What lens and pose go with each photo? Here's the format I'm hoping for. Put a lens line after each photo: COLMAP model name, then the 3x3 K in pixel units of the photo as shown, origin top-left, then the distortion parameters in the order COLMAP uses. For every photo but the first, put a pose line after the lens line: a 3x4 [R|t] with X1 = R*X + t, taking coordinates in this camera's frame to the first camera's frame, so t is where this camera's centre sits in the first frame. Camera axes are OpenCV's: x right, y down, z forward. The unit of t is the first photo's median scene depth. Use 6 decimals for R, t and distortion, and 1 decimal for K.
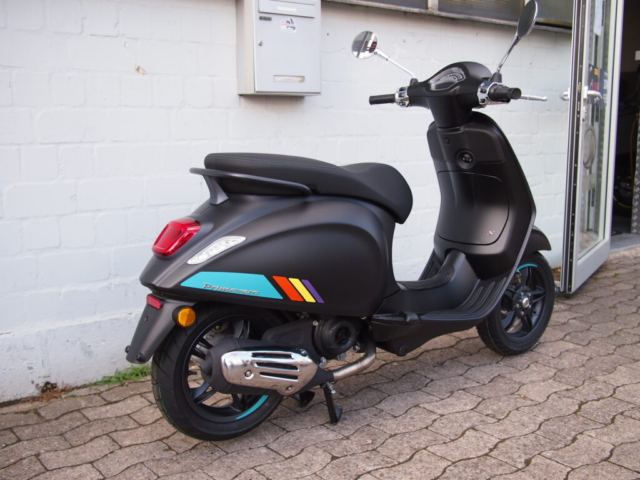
lens RADIAL K [[714.6, 0, 324.5], [0, 714.6, 240.1], [0, 0, 1]] dist [-0.013832, 0.000000]
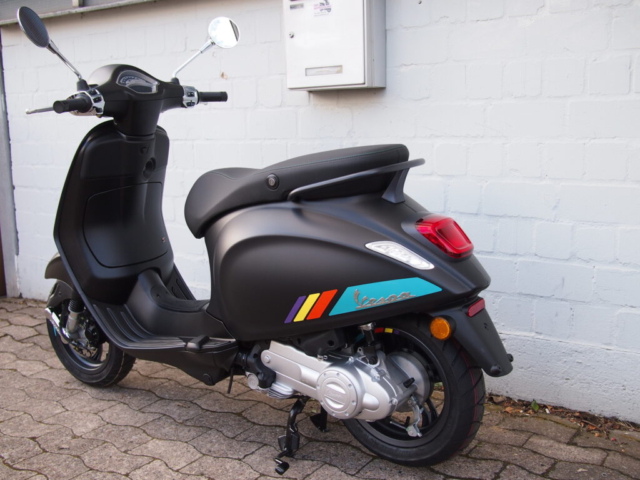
lens RADIAL K [[714.6, 0, 319.7], [0, 714.6, 239.0], [0, 0, 1]] dist [-0.013832, 0.000000]
pose [[0.270235, 0.158891, -0.949593, 0.890797], [-0.131617, 0.983126, 0.127047, -0.151422], [0.953756, 0.090650, 0.286588, 0.859378]]
